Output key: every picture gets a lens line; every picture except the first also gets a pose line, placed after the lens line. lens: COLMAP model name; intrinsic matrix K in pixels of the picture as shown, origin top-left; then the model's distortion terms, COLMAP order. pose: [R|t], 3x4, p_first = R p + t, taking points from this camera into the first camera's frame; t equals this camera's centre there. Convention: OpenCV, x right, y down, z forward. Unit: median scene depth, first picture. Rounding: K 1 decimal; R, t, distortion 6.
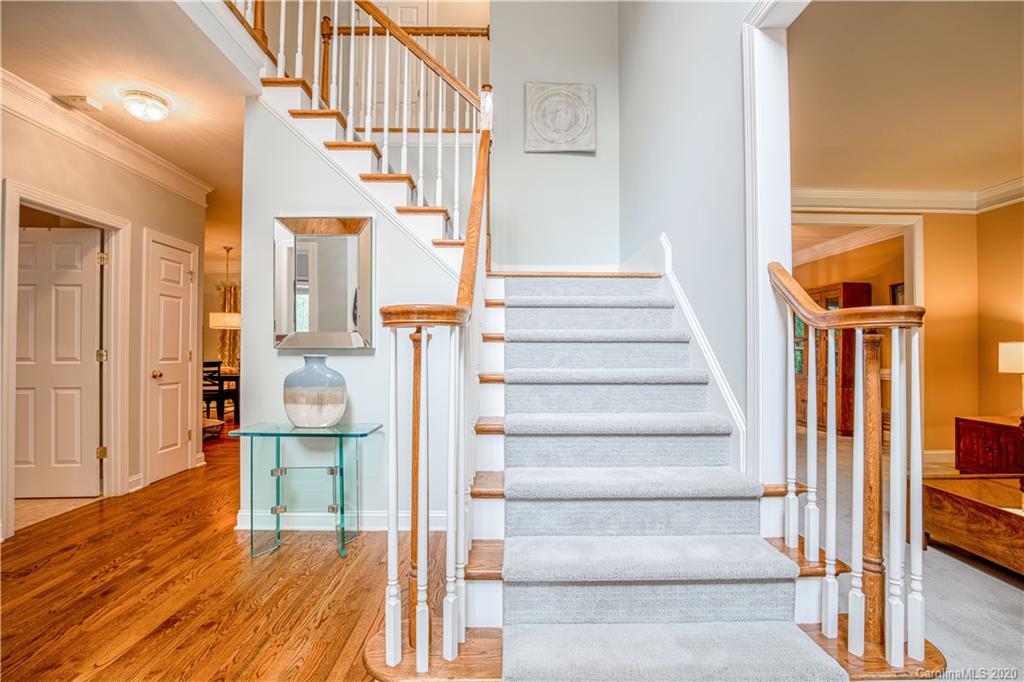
lens RADIAL K [[470.1, 0, 511.2], [0, 470.1, 342.5], [0, 0, 1]] dist [-0.029085, 0.003459]
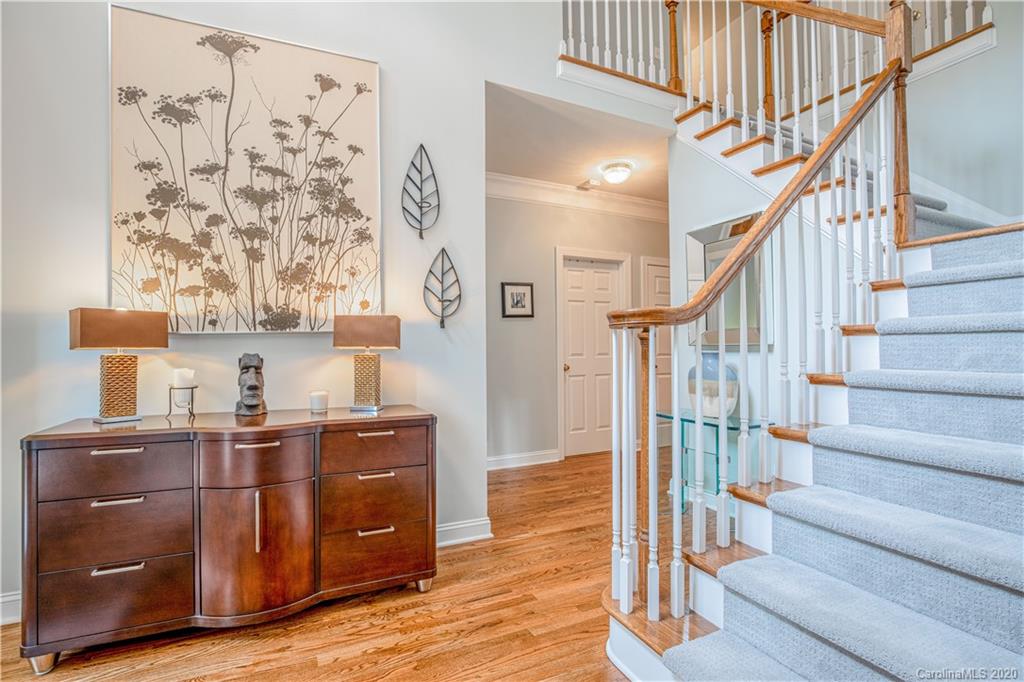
lens RADIAL K [[470.1, 0, 509.2], [0, 470.1, 341.0], [0, 0, 1]] dist [-0.029085, 0.003459]
pose [[0.416546, -0.017733, -0.908942, 0.388472], [0.021713, 0.999719, -0.009554, 0.002883], [0.908855, -0.015756, 0.416814, 0.111682]]
